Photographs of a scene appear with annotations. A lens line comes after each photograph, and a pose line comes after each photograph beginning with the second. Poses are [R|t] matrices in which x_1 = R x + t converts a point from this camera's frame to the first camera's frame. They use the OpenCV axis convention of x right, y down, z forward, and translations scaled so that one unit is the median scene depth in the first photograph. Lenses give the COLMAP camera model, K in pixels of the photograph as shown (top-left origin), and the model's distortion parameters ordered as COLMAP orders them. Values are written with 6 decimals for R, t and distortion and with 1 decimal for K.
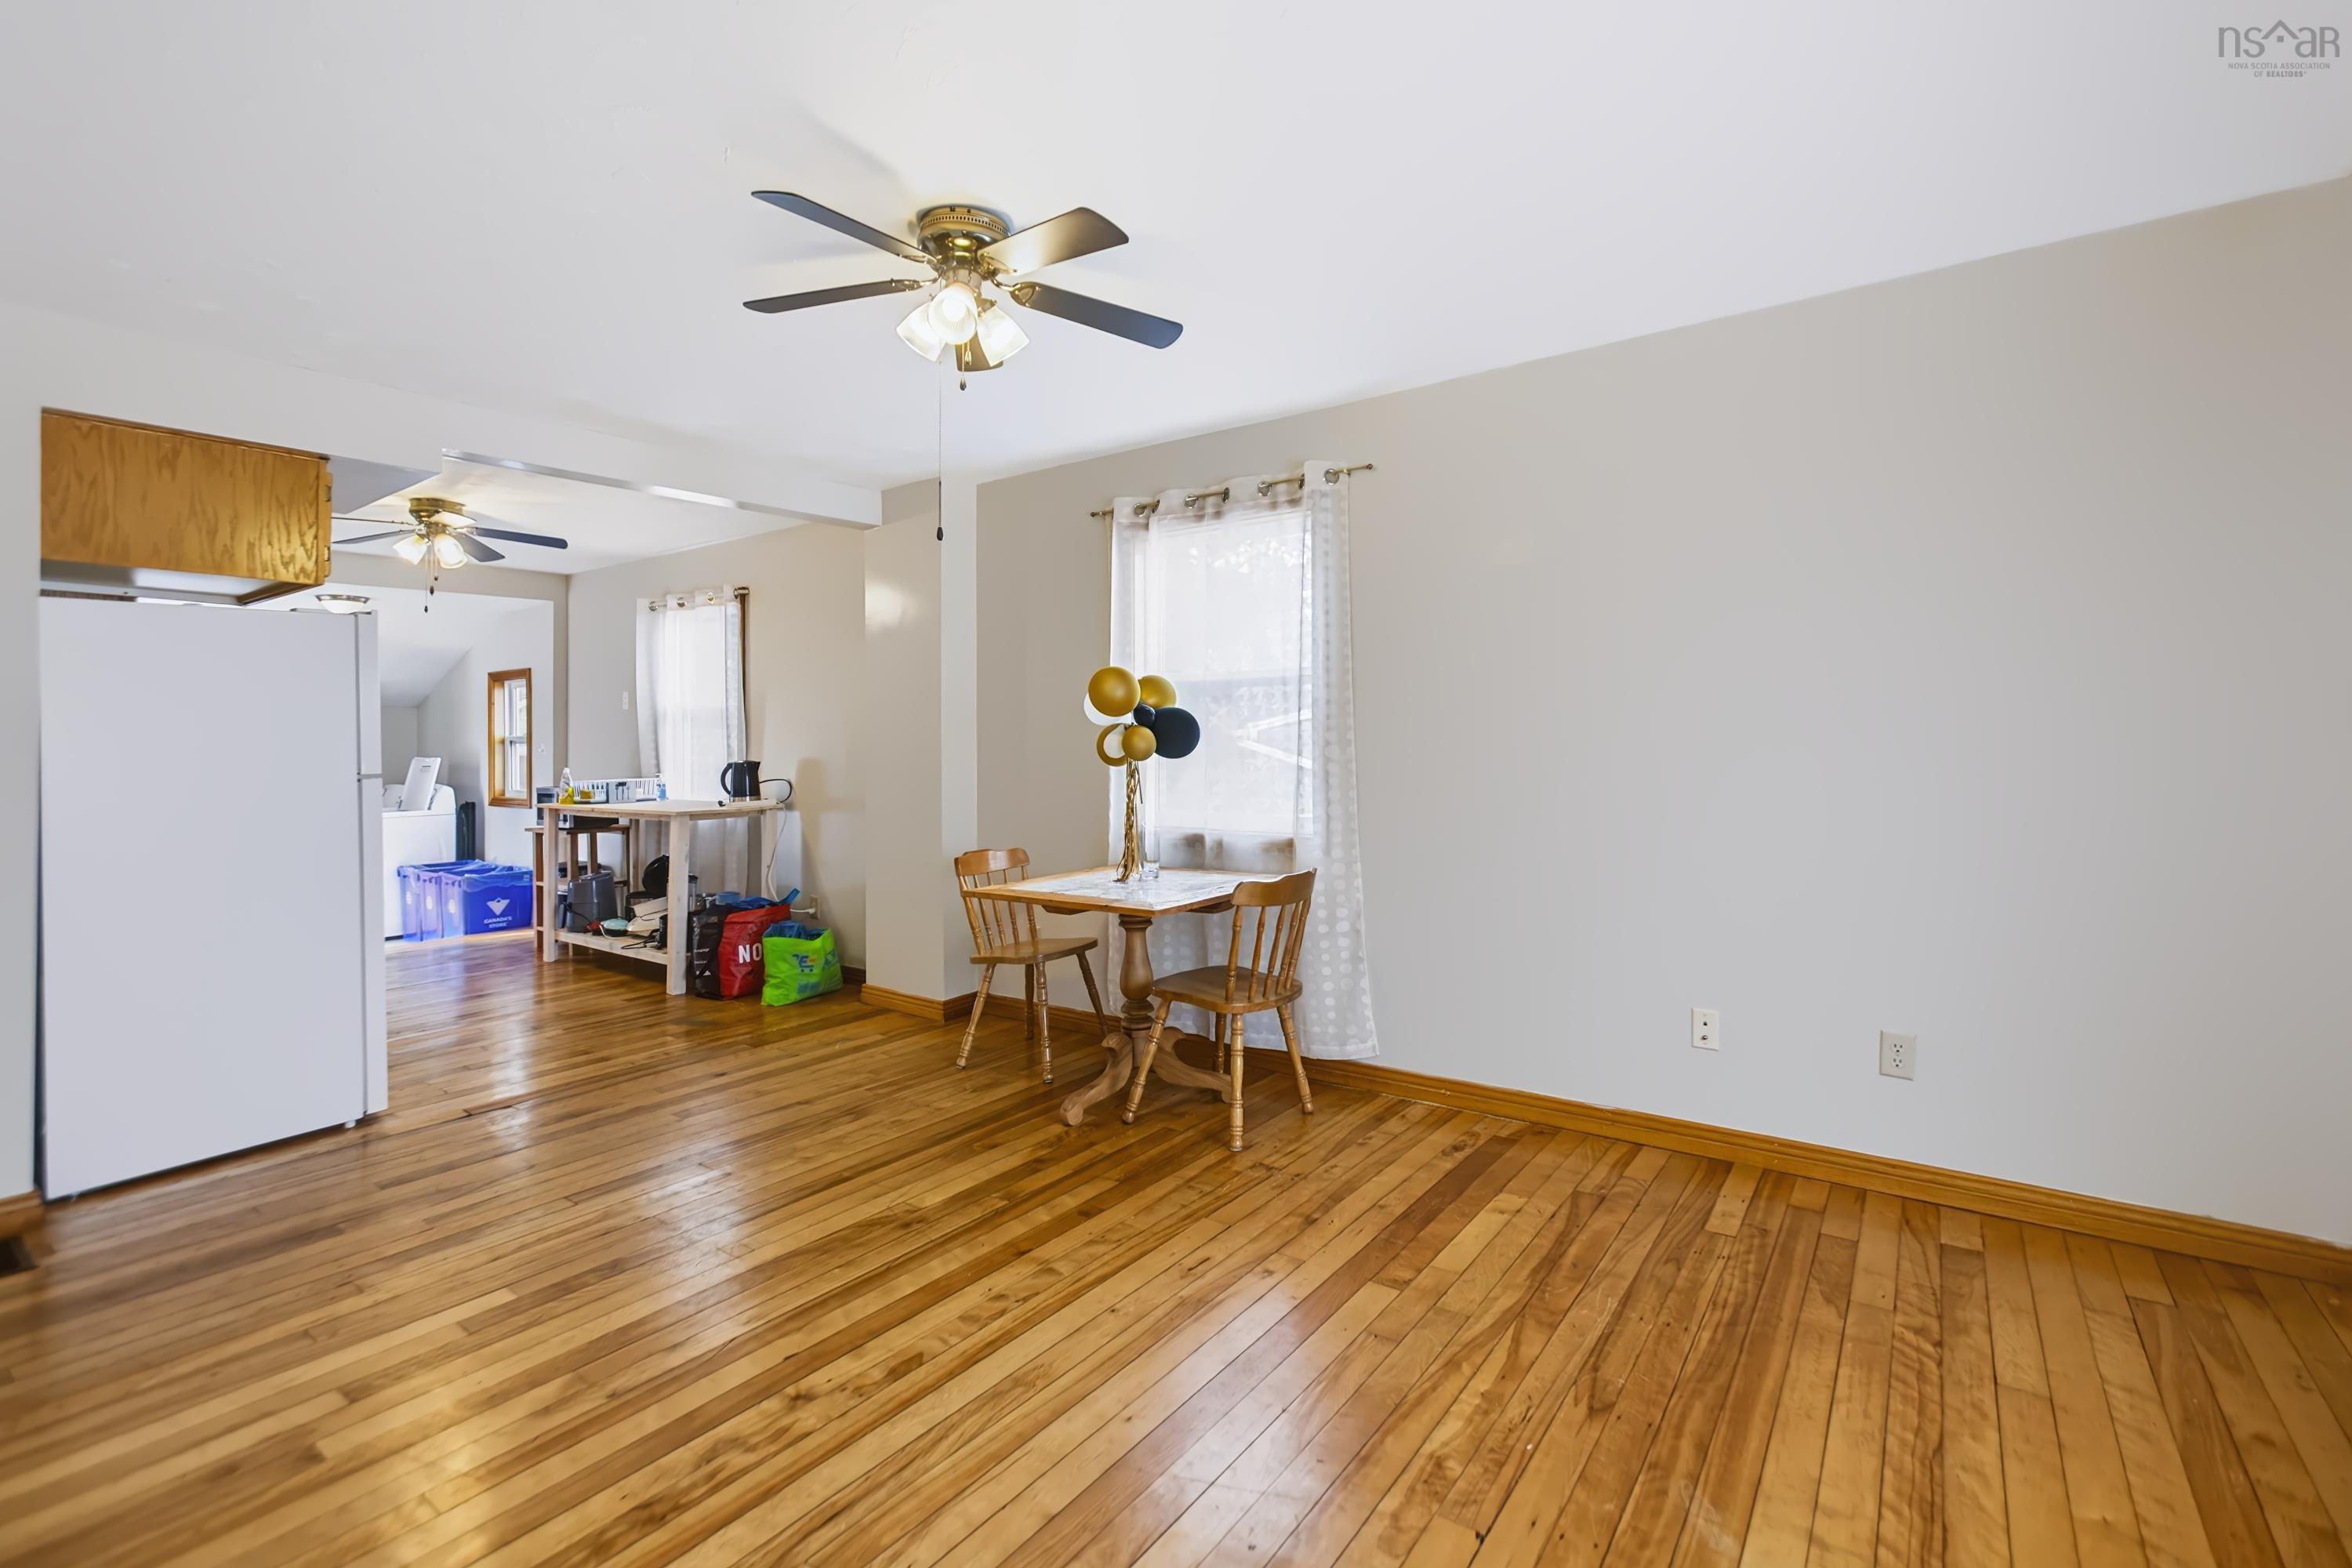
lens RADIAL K [[1067.8, 0, 1190.2], [0, 1067.8, 714.3], [0, 0, 1]] dist [-0.000430, 0.000429]
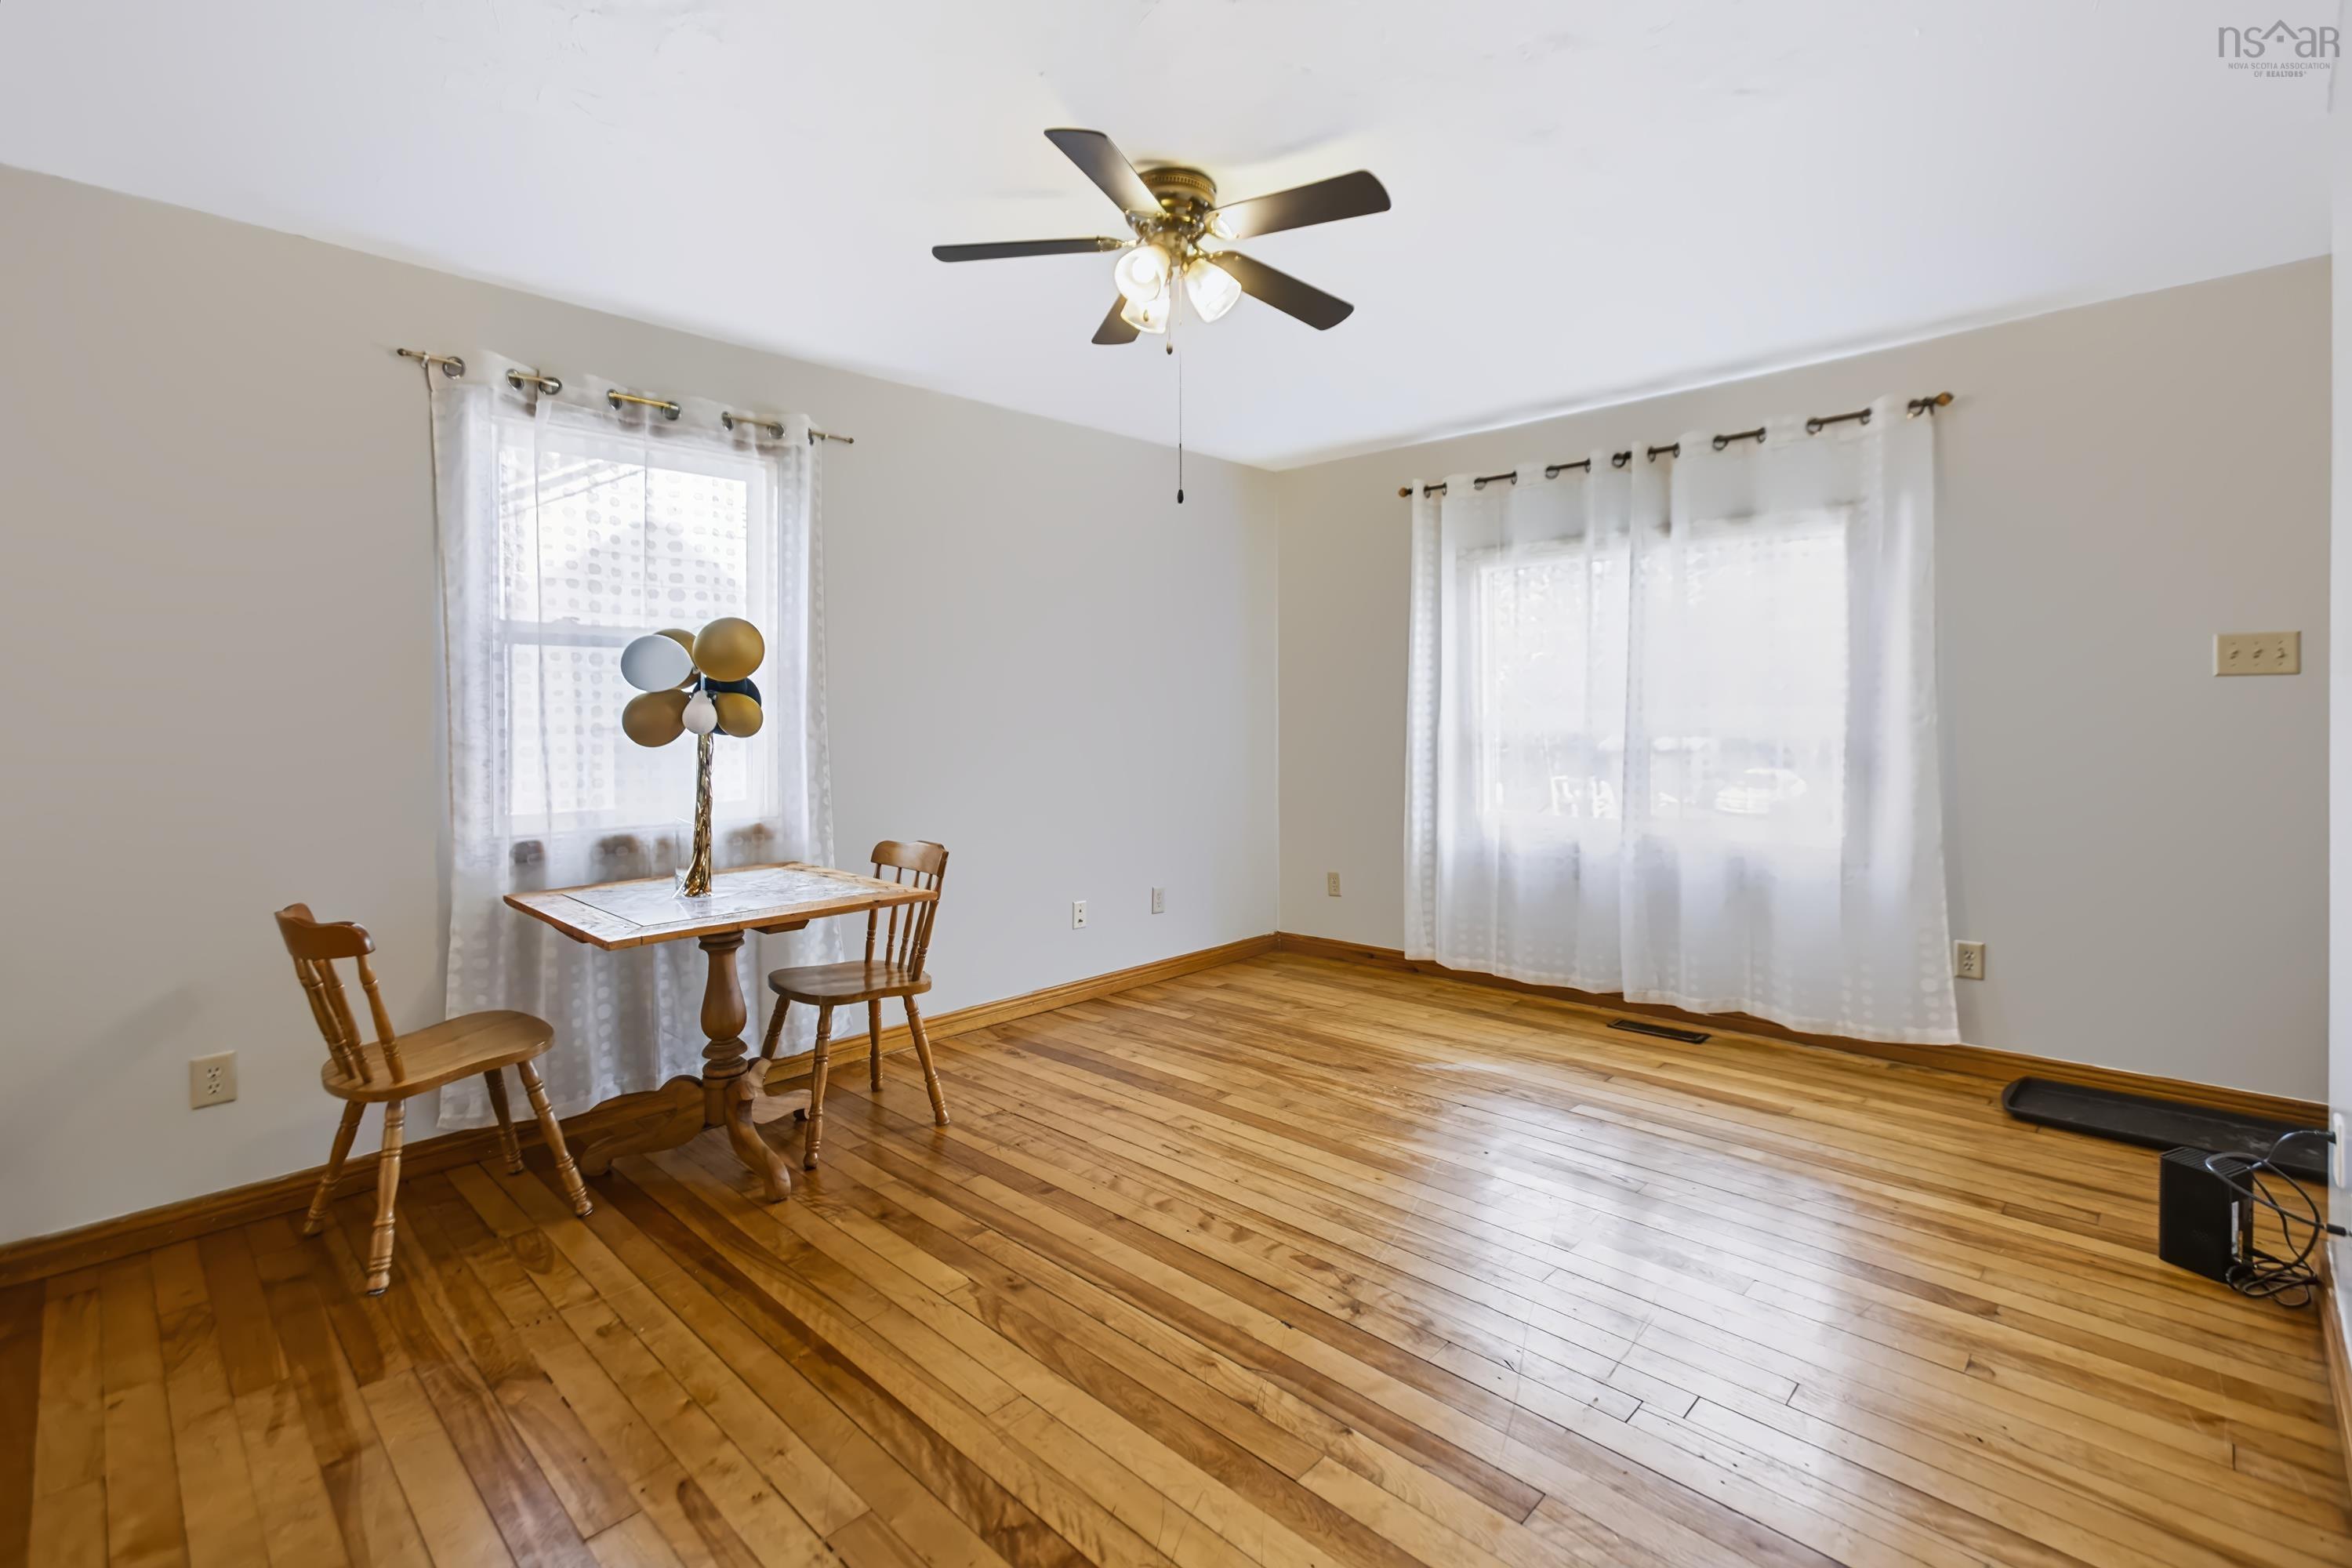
lens RADIAL K [[1067.8, 0, 1190.2], [0, 1067.8, 714.3], [0, 0, 1]] dist [-0.000430, 0.000429]
pose [[0.130250, 0.007940, 0.991449, -0.777422], [-0.020415, 0.999777, -0.005325, 0.022191], [-0.991271, -0.019547, 0.130383, 0.548267]]
